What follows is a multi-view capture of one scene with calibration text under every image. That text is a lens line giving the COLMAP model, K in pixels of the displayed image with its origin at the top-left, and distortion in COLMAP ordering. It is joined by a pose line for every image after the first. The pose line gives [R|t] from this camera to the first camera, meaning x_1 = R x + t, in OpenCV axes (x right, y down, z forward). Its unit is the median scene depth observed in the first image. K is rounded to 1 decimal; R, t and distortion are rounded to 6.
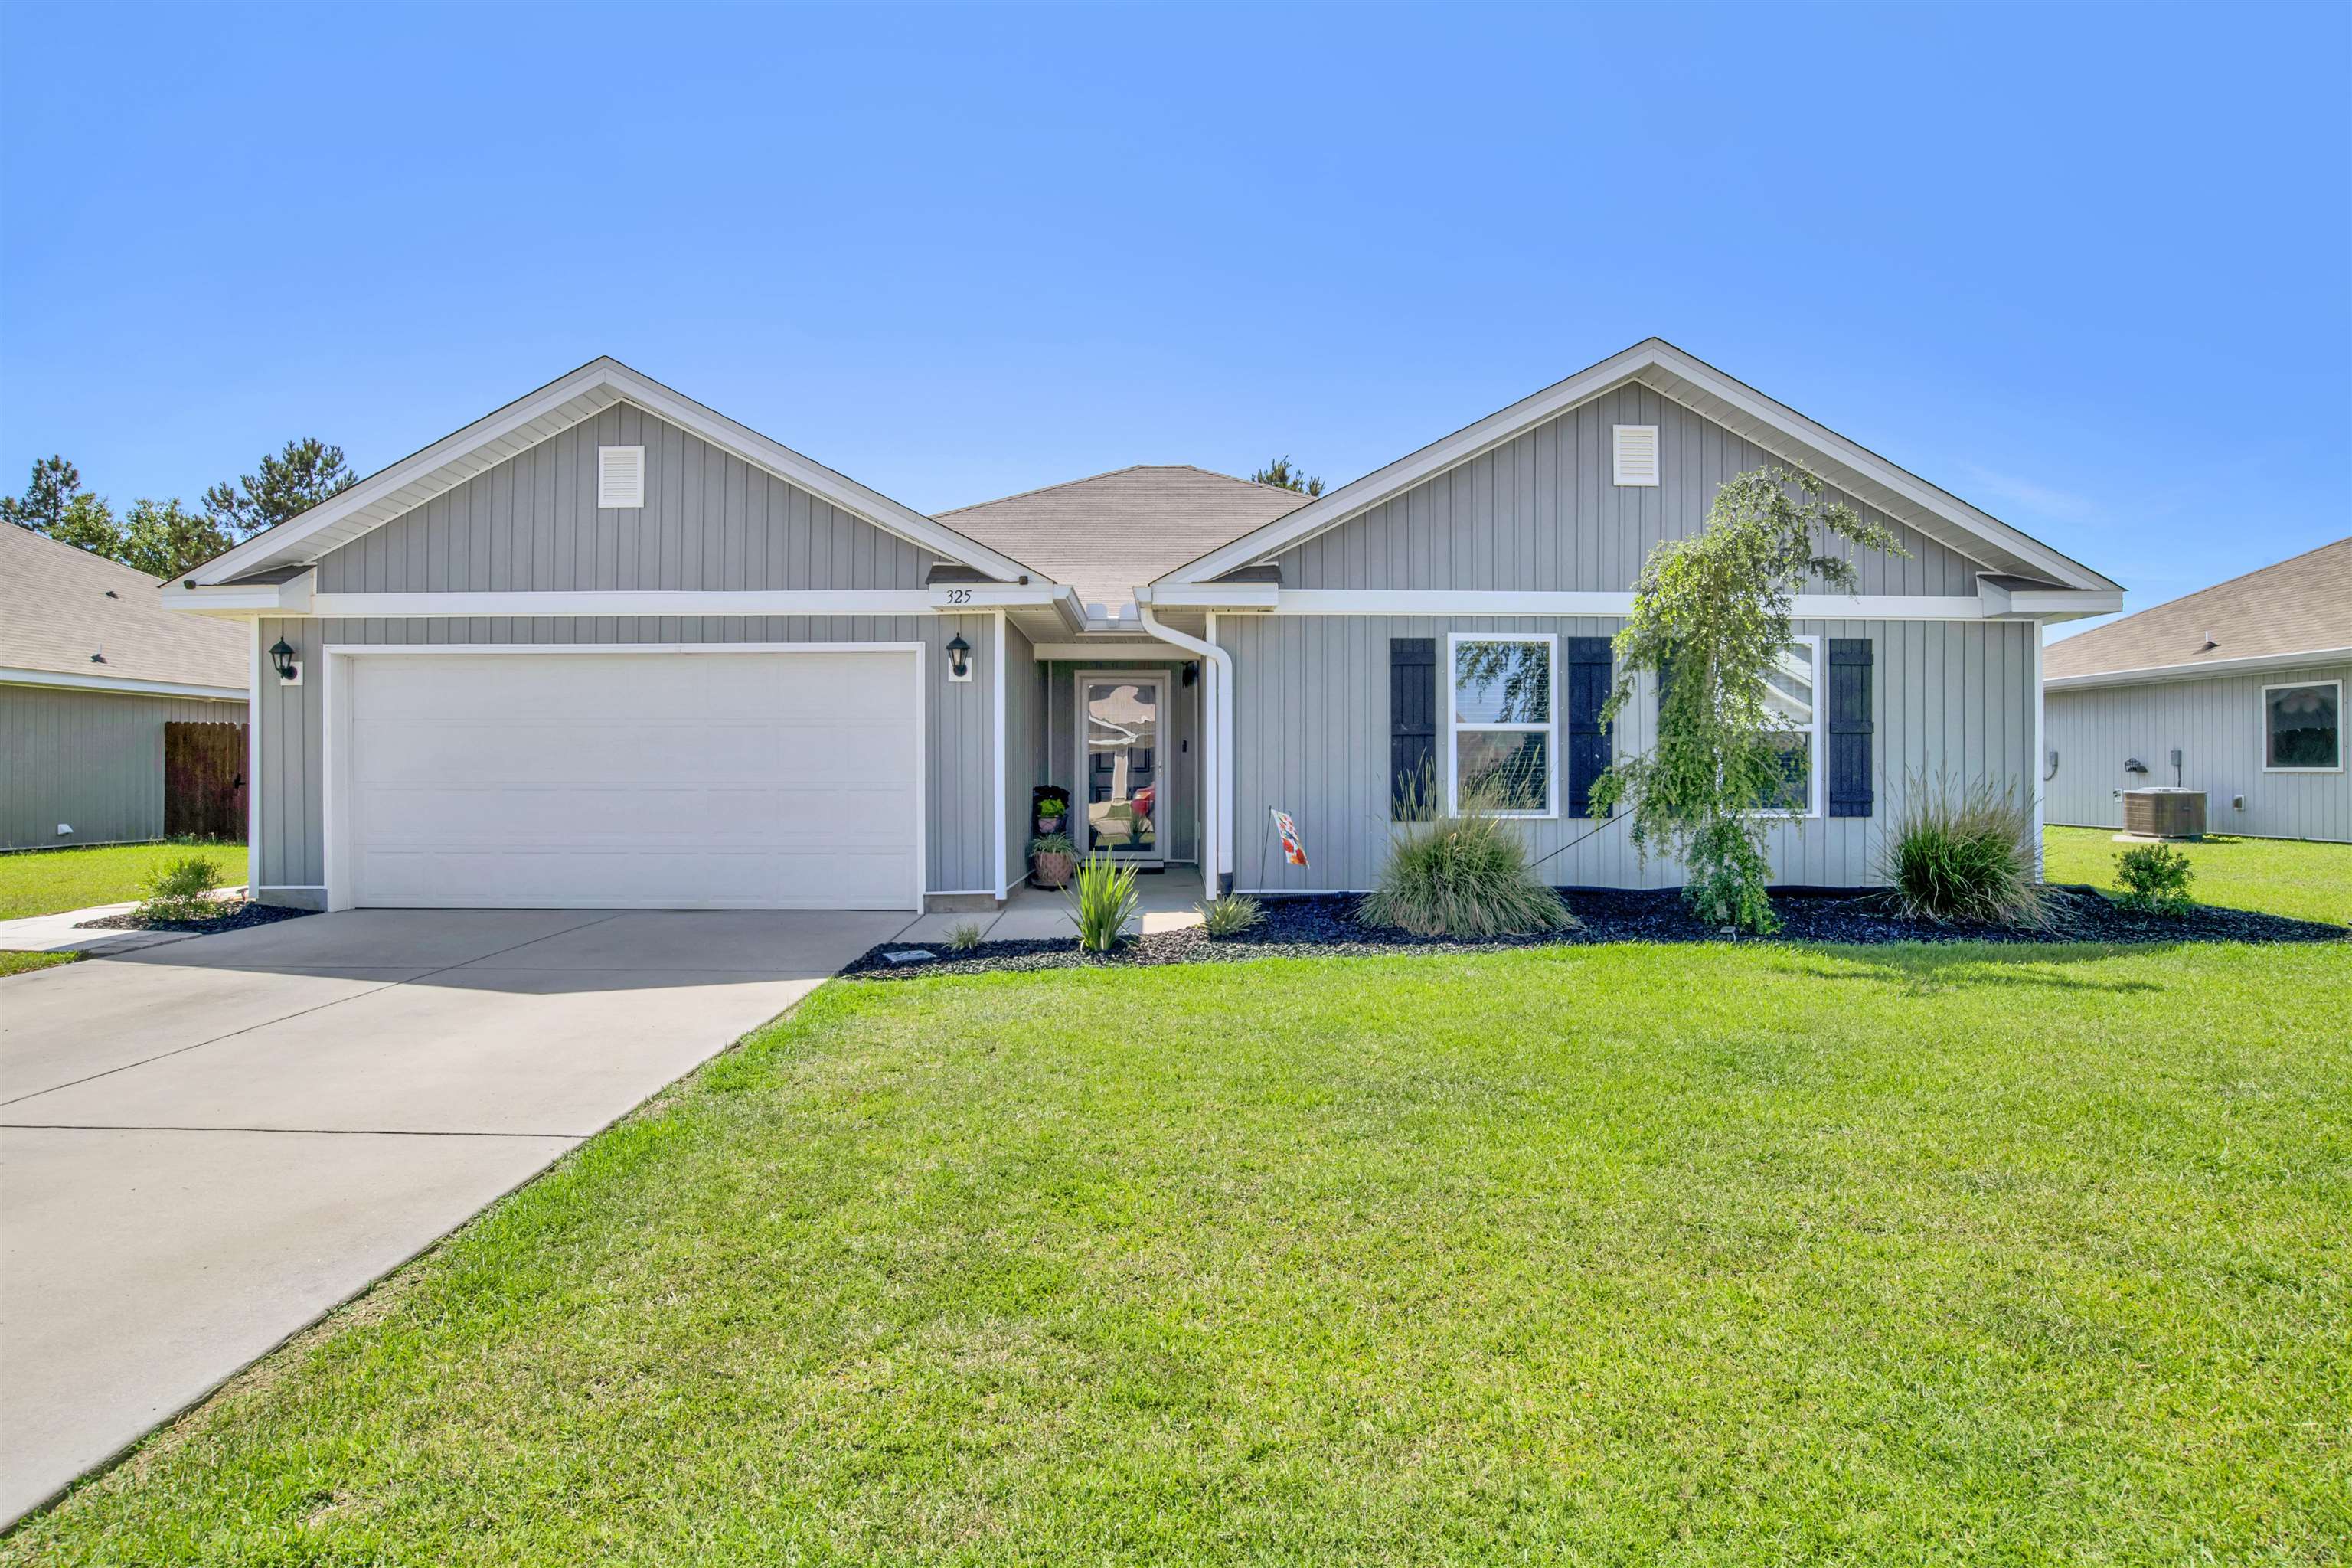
lens RADIAL K [[1159.4, 0, 1188.0], [0, 1159.4, 775.8], [0, 0, 1]] dist [-0.028182, -0.000459]
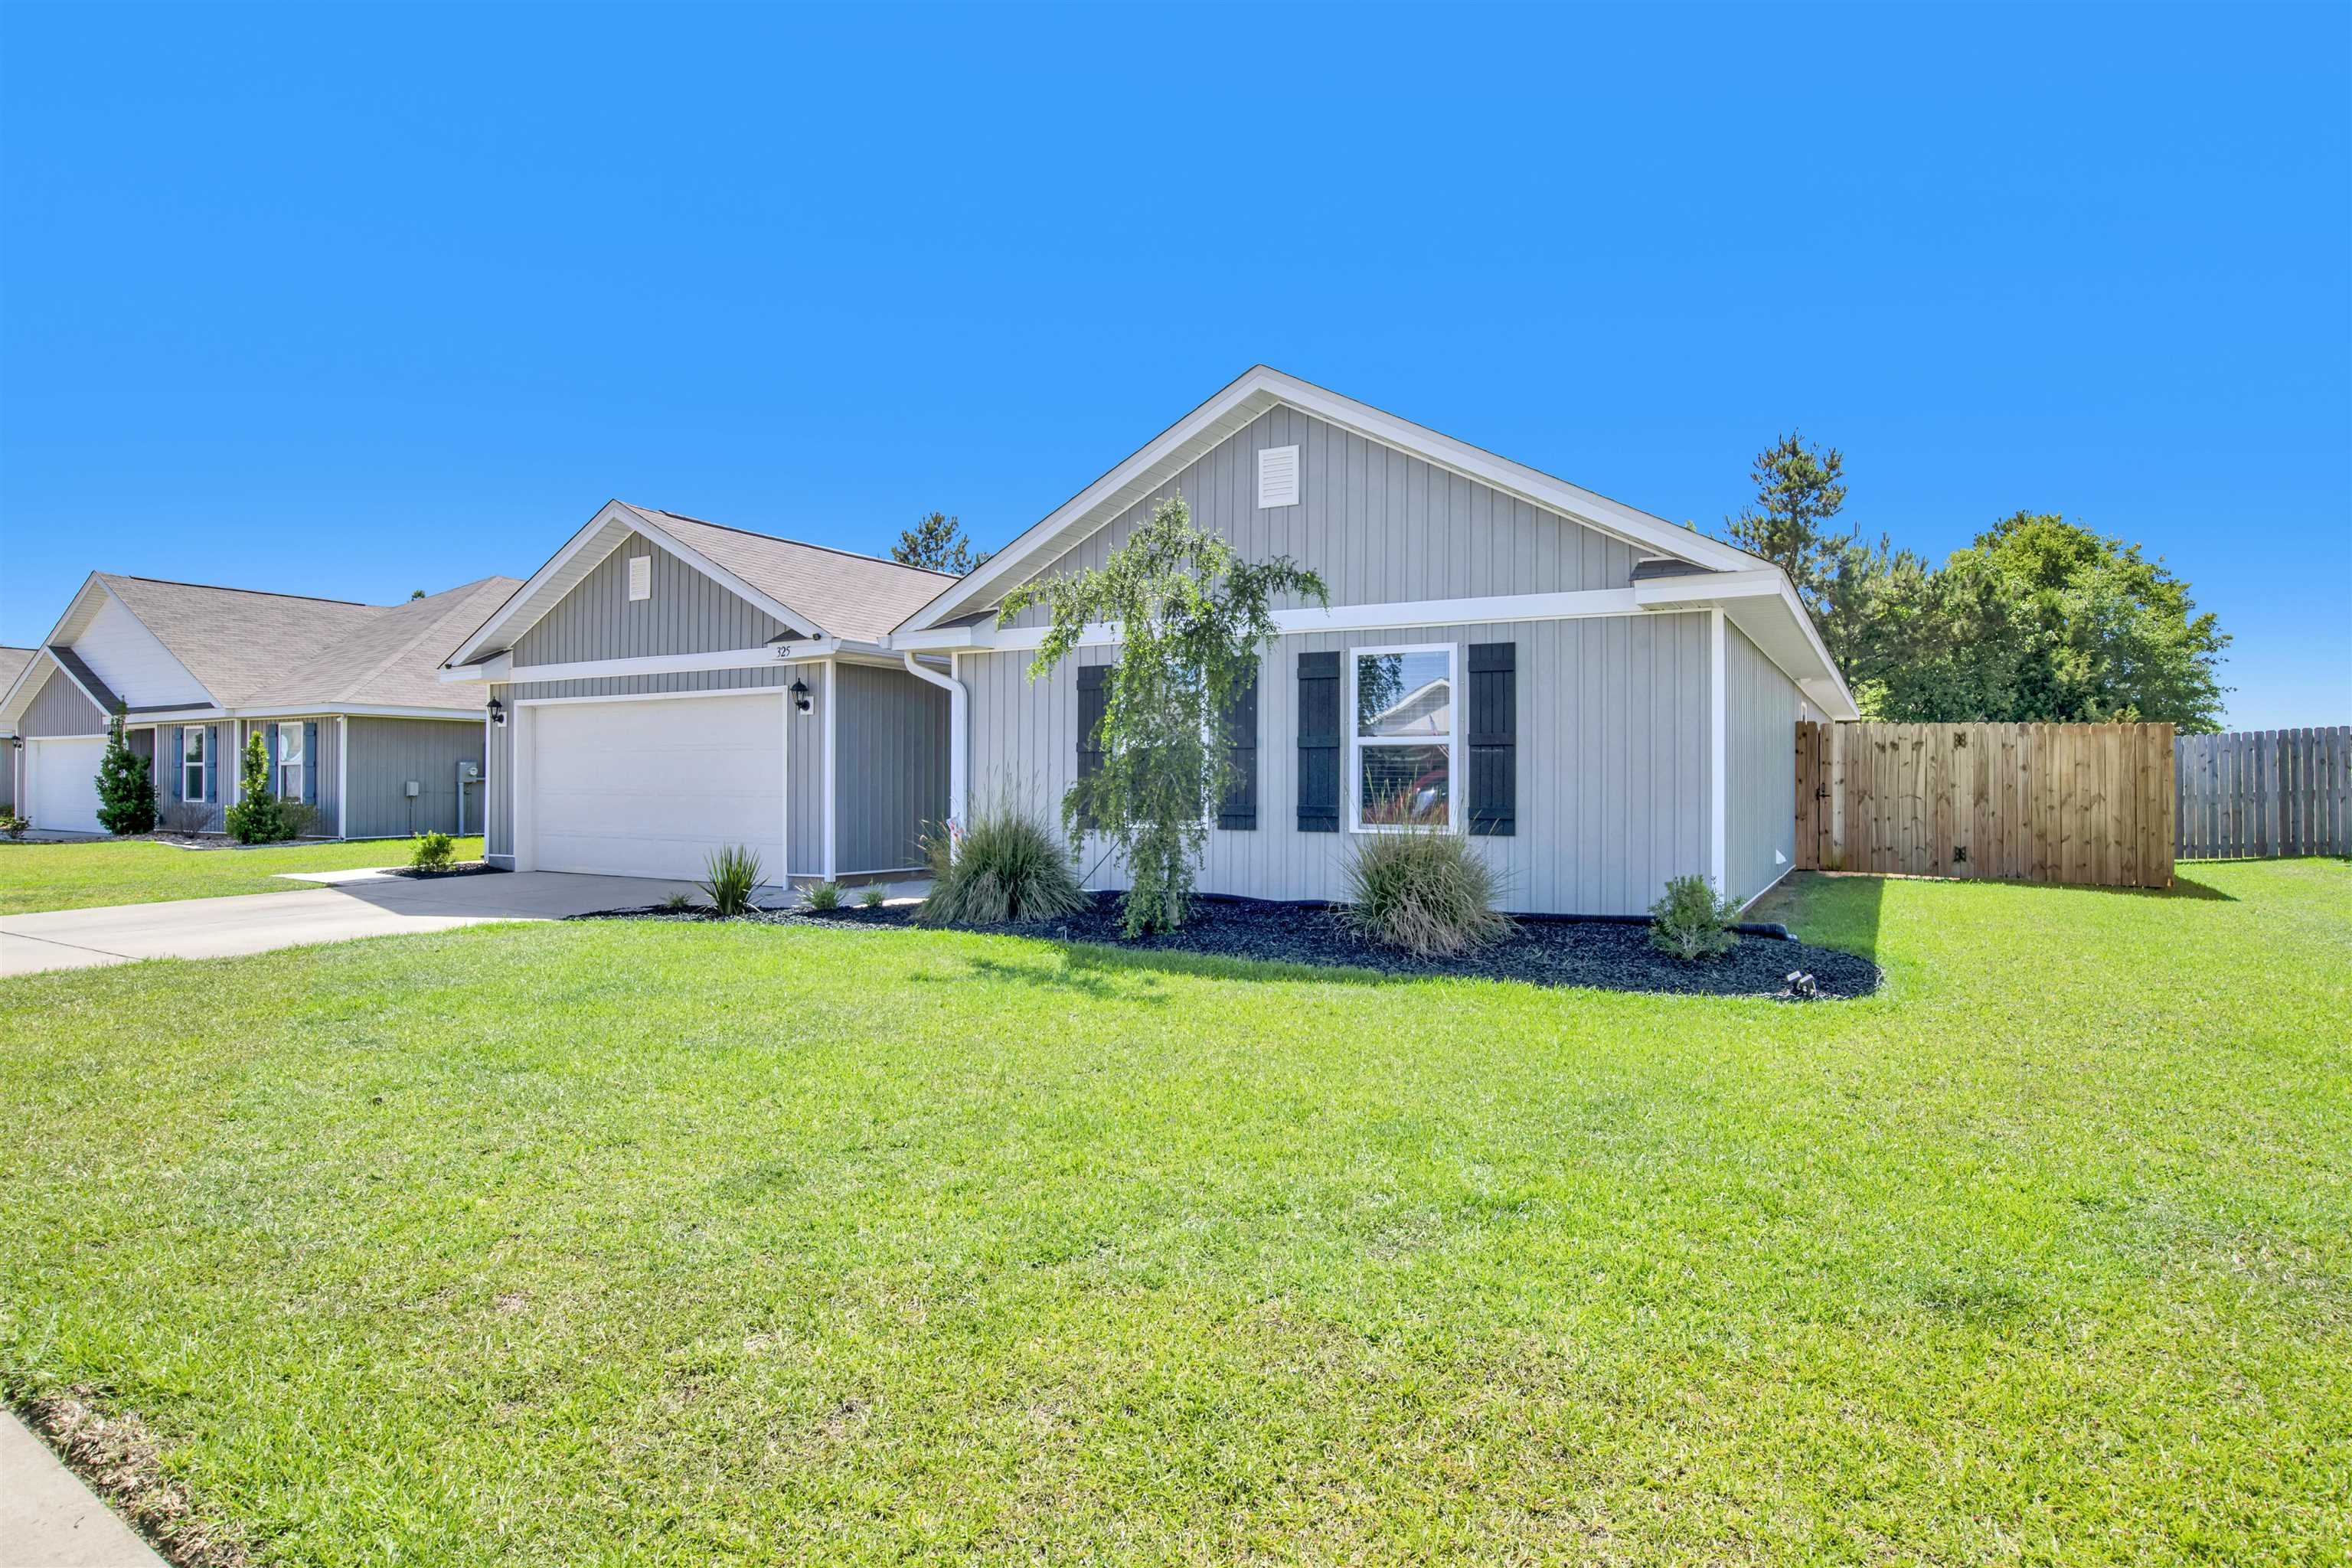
lens RADIAL K [[1229.1, 0, 1174.3], [0, 1229.1, 787.7], [0, 0, 1]] dist [-0.029092, -0.000514]
pose [[0.864516, 0.005712, -0.502573, 0.860875], [-0.005814, 0.999982, 0.001364, -0.002874], [0.502572, 0.001743, 0.864534, 0.010998]]
